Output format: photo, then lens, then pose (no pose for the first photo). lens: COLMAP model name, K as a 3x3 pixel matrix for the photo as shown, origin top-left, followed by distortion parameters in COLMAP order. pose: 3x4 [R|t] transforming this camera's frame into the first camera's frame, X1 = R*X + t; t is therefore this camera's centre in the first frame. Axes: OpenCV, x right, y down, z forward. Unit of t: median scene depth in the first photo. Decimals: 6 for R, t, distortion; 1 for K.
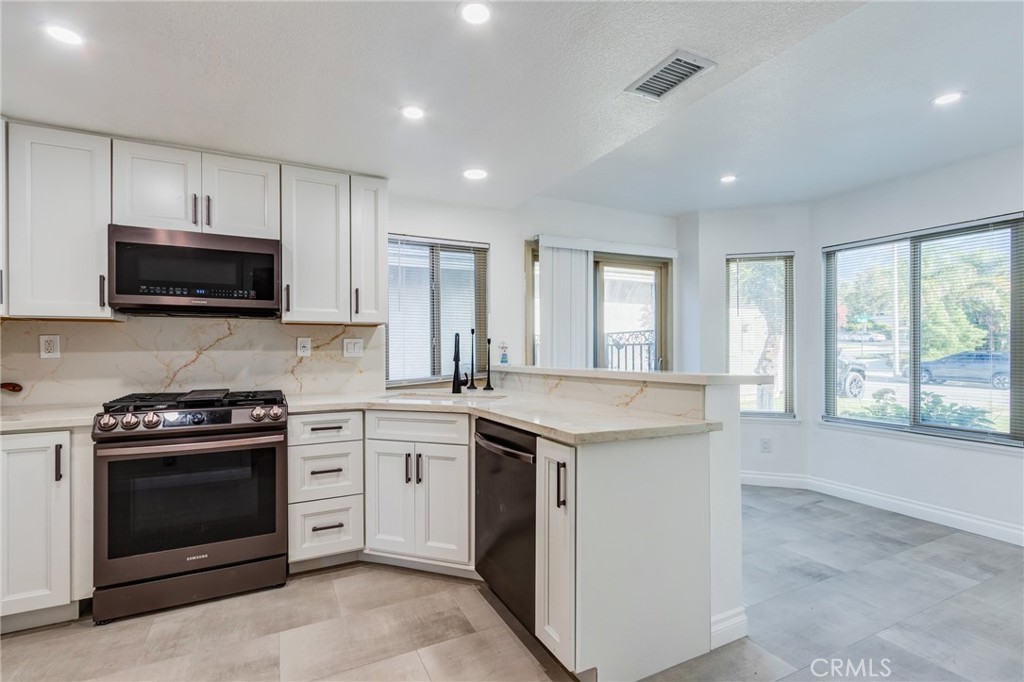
lens RADIAL K [[467.2, 0, 499.7], [0, 467.2, 347.0], [0, 0, 1]] dist [0.001679, 0.000219]
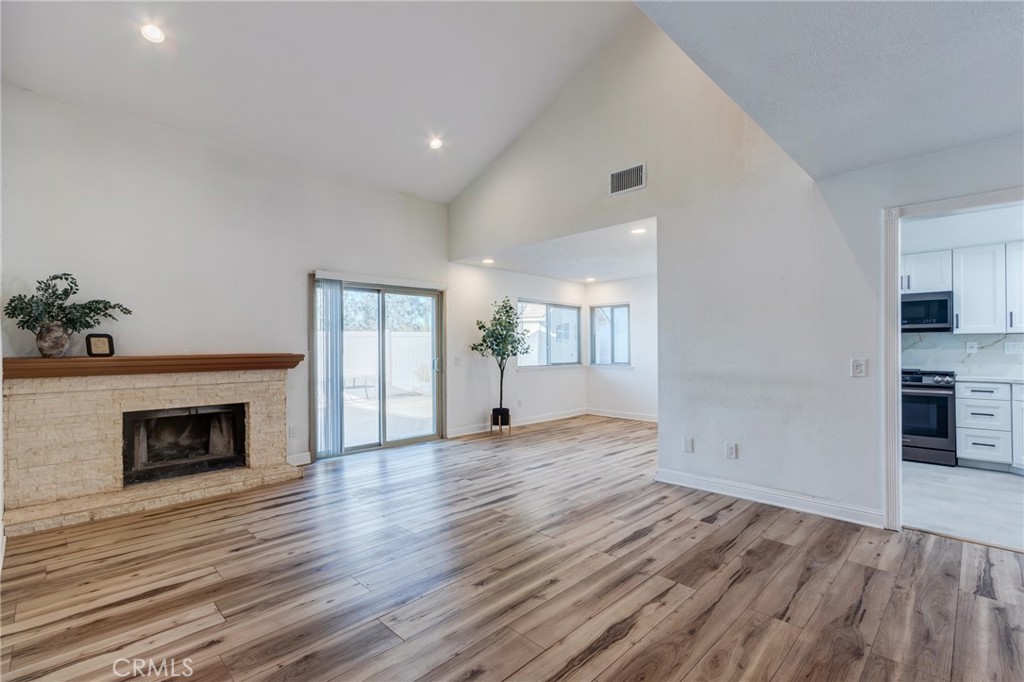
lens RADIAL K [[467.2, 0, 499.7], [0, 467.2, 347.0], [0, 0, 1]] dist [0.001679, 0.000219]
pose [[0.315229, -0.002545, -0.949012, 0.764604], [0.006143, 0.999981, -0.000641, -0.012600], [0.948996, -0.005628, 0.315238, -1.359498]]
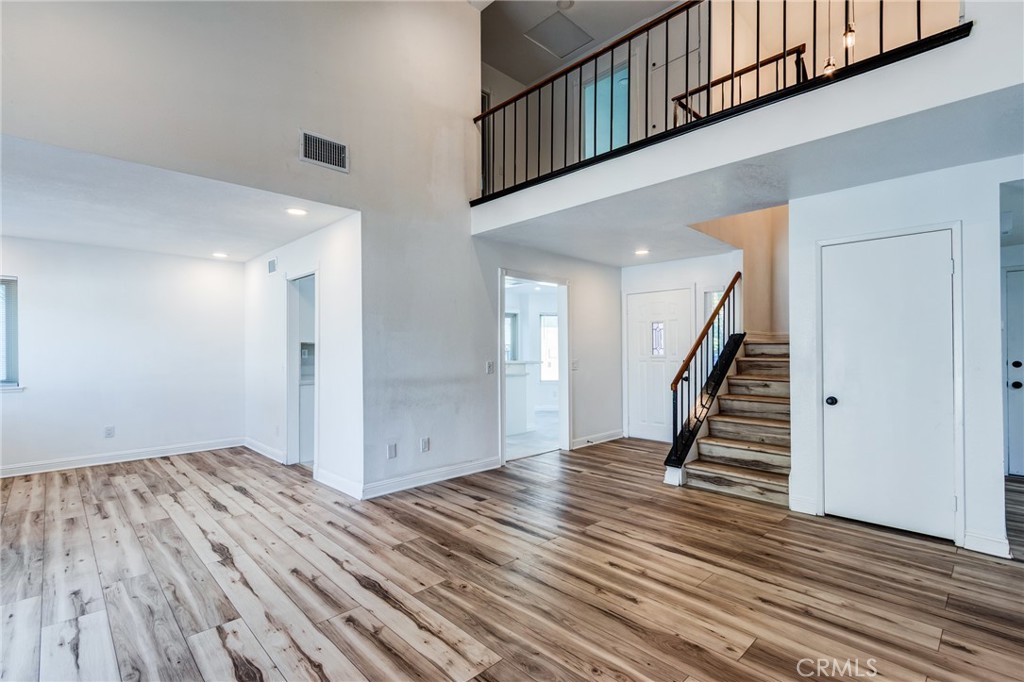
lens RADIAL K [[467.2, 0, 499.7], [0, 467.2, 347.0], [0, 0, 1]] dist [0.001679, 0.000219]
pose [[0.952660, 0.001858, 0.304033, -0.680244], [-0.000245, 0.999986, -0.005345, -0.025192], [-0.304039, 0.005018, 0.952646, -1.898888]]
